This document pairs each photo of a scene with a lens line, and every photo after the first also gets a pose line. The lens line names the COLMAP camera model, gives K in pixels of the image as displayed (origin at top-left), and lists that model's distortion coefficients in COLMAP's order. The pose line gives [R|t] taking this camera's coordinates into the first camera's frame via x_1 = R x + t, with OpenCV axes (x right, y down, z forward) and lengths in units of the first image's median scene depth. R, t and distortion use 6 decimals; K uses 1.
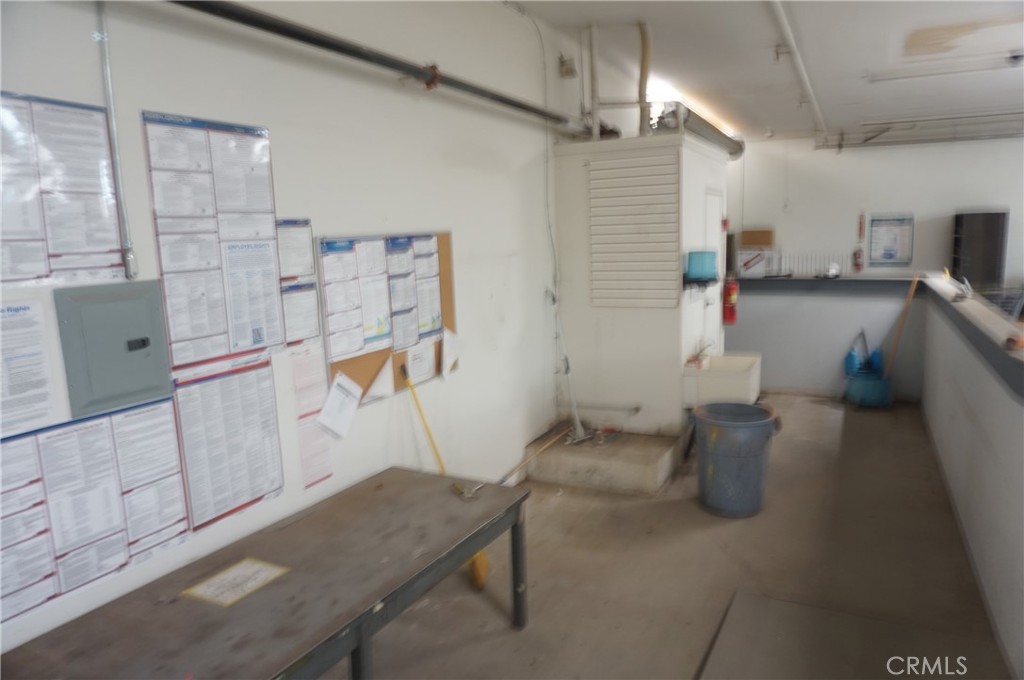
lens RADIAL K [[684.6, 0, 512.9], [0, 684.6, 340.0], [0, 0, 1]] dist [-0.055443, 0.039926]
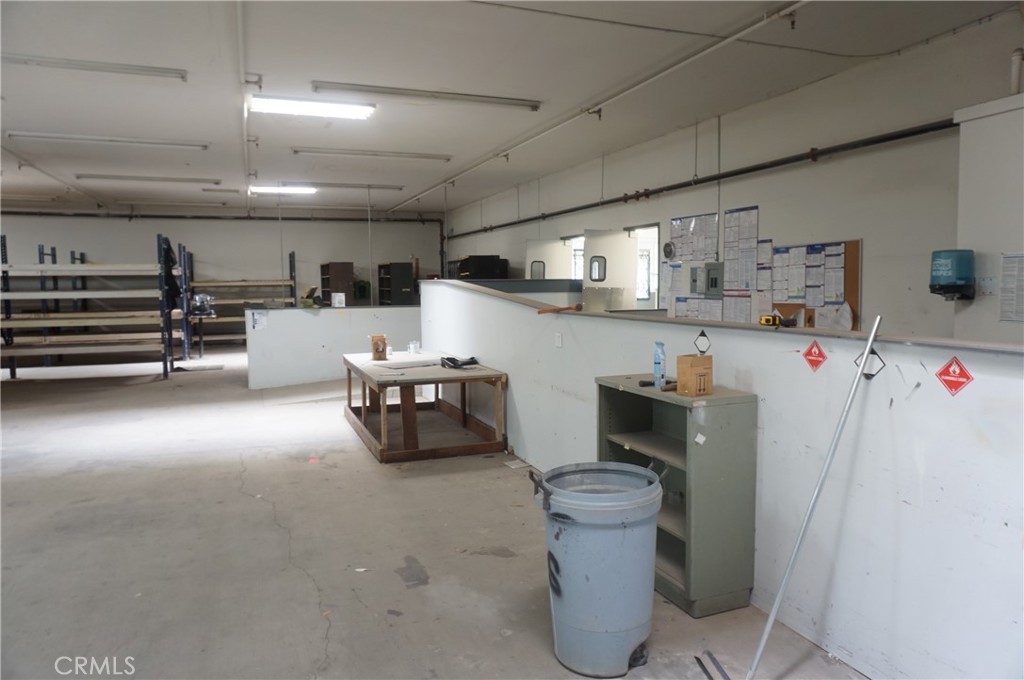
lens RADIAL K [[684.6, 0, 512.6], [0, 684.6, 340.1], [0, 0, 1]] dist [-0.055443, 0.039926]
pose [[-0.670775, 0.109533, -0.733528, 1.895819], [-0.073805, 0.974267, 0.212973, -0.252500], [0.737979, 0.196995, -0.645430, 1.785402]]
